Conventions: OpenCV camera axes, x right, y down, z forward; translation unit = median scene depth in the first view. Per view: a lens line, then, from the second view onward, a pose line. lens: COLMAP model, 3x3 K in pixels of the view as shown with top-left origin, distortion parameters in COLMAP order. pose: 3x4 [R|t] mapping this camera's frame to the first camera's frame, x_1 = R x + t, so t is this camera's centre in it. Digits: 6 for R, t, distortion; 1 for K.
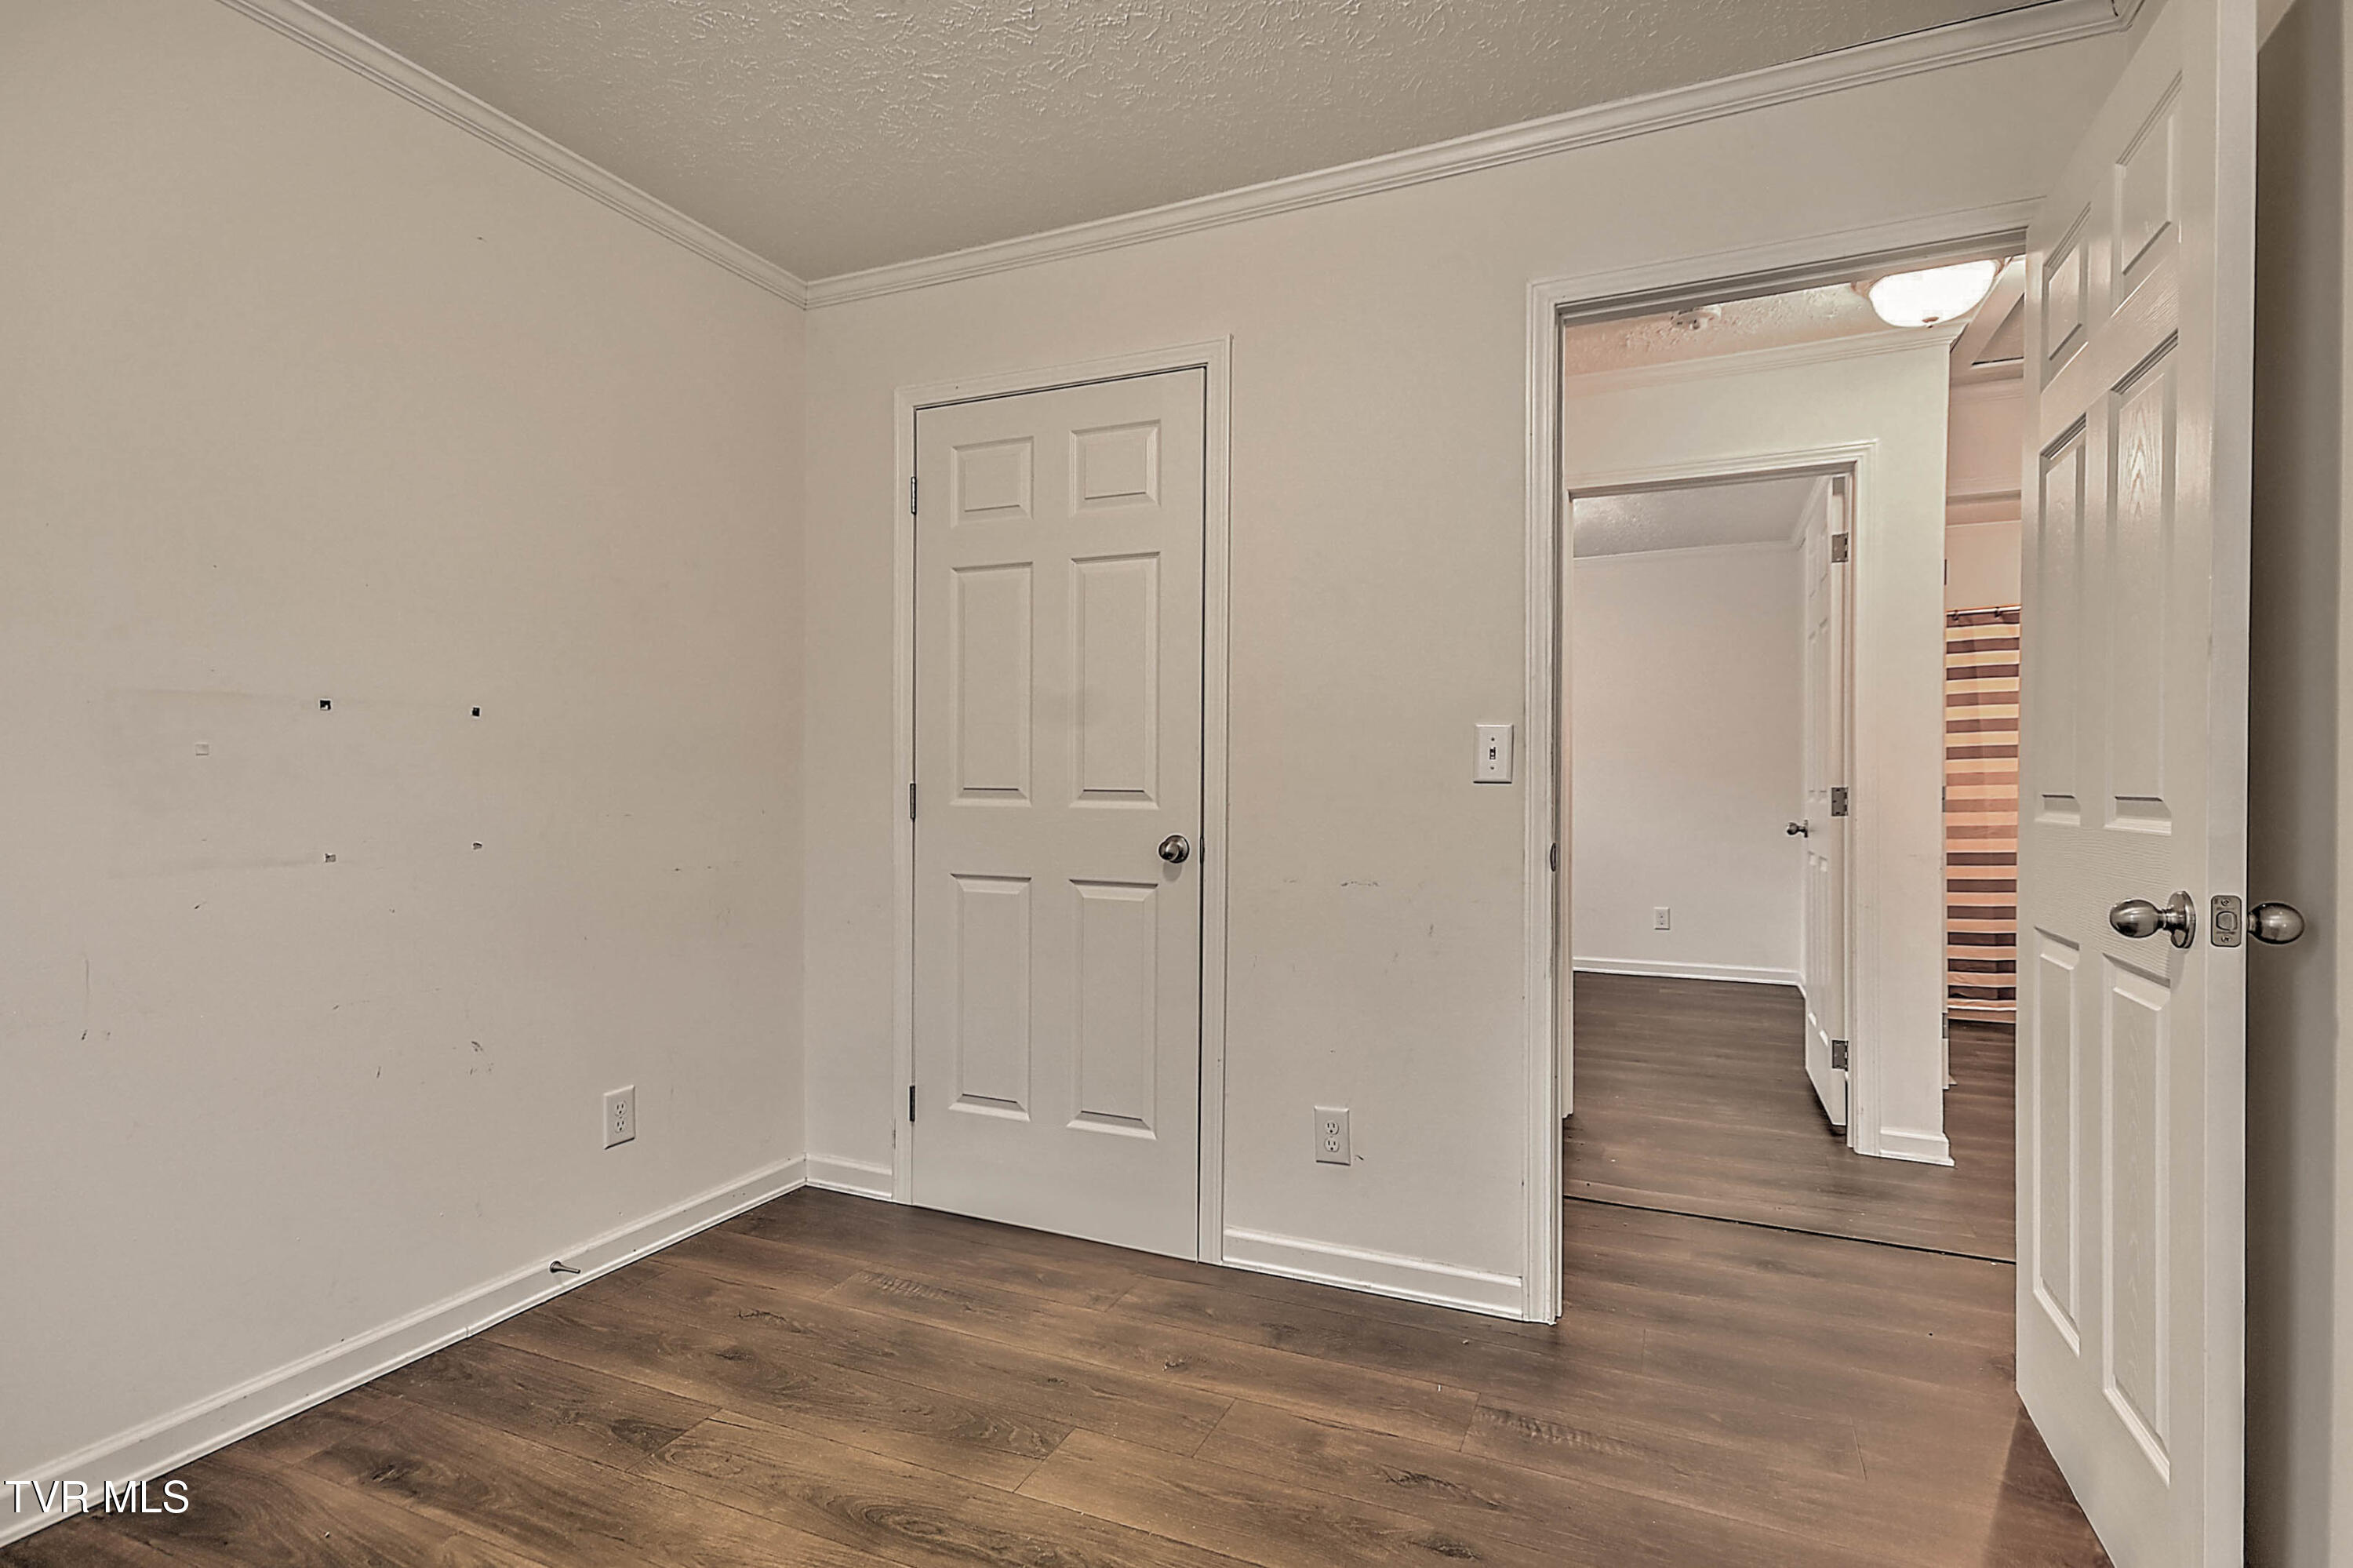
lens RADIAL K [[1173.2, 0, 1173.3], [0, 1173.2, 801.7], [0, 0, 1]] dist [0.028040, 0.001217]
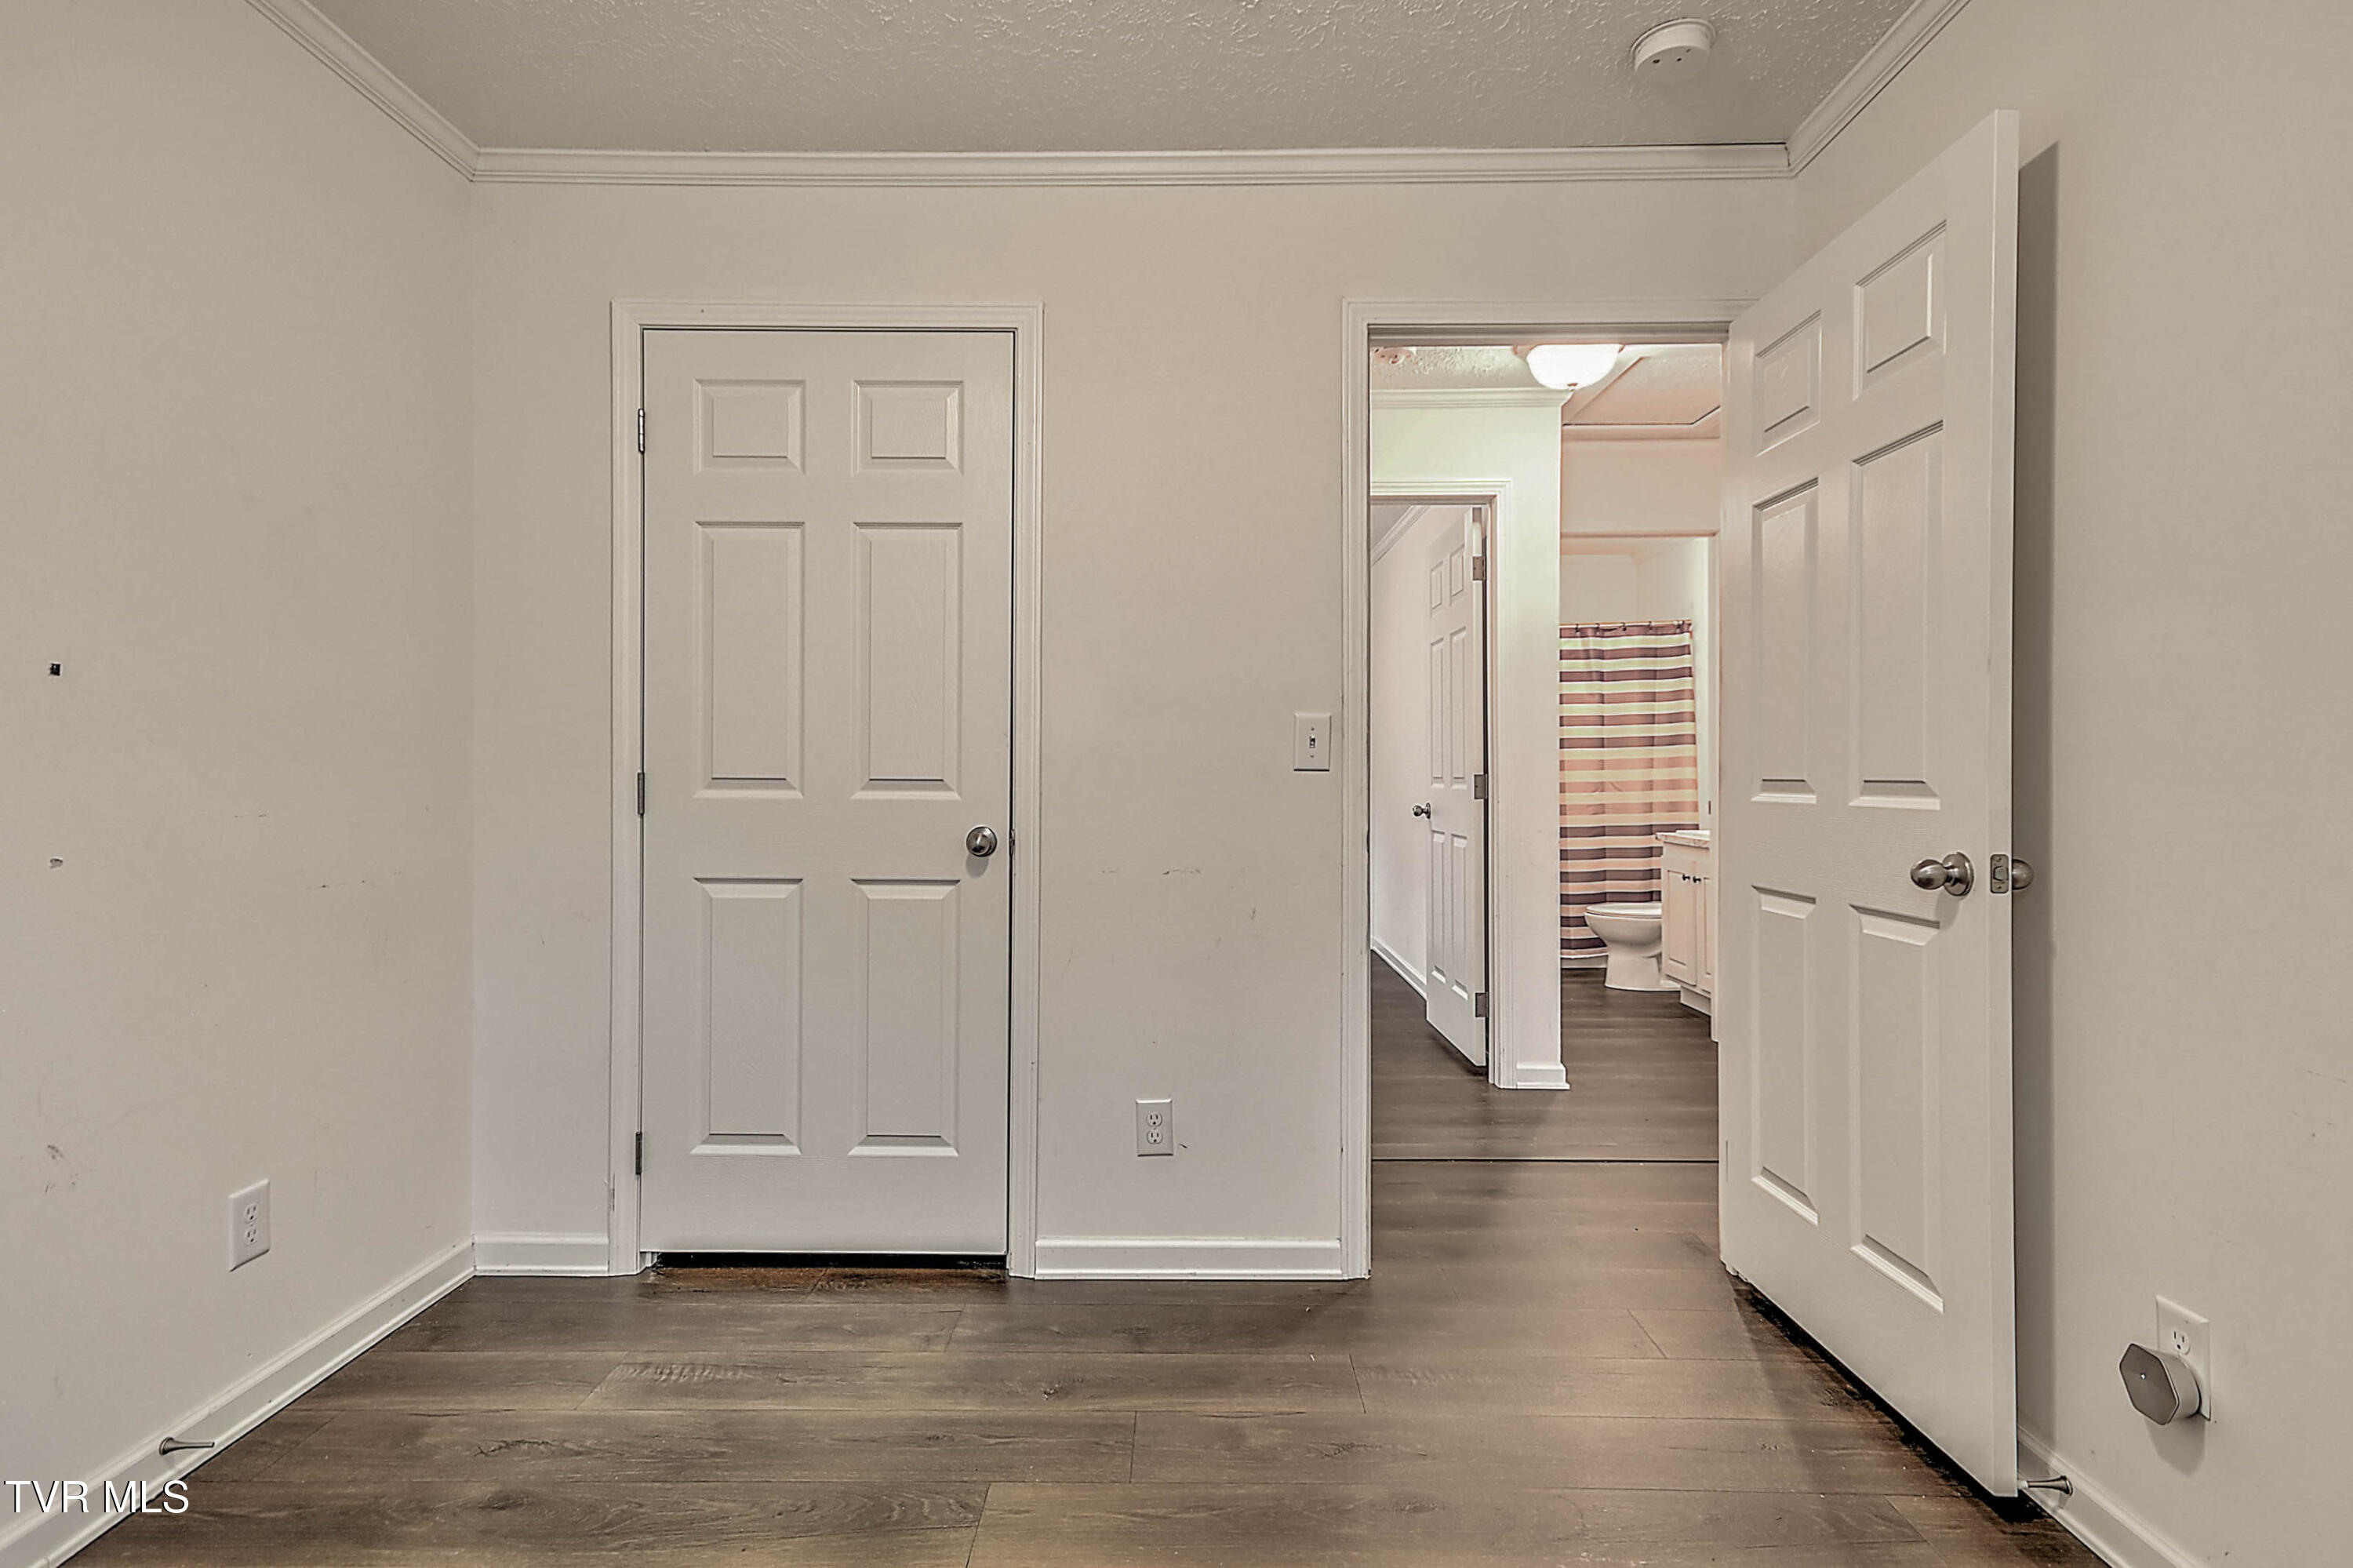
lens RADIAL K [[1173.2, 0, 1184.0], [0, 1173.2, 785.9], [0, 0, 1]] dist [0.028040, 0.001217]
pose [[0.917551, -0.006552, 0.397563, -0.224793], [0.008369, 0.999961, -0.002834, -0.000323], [-0.397529, 0.005927, 0.917570, 0.077644]]
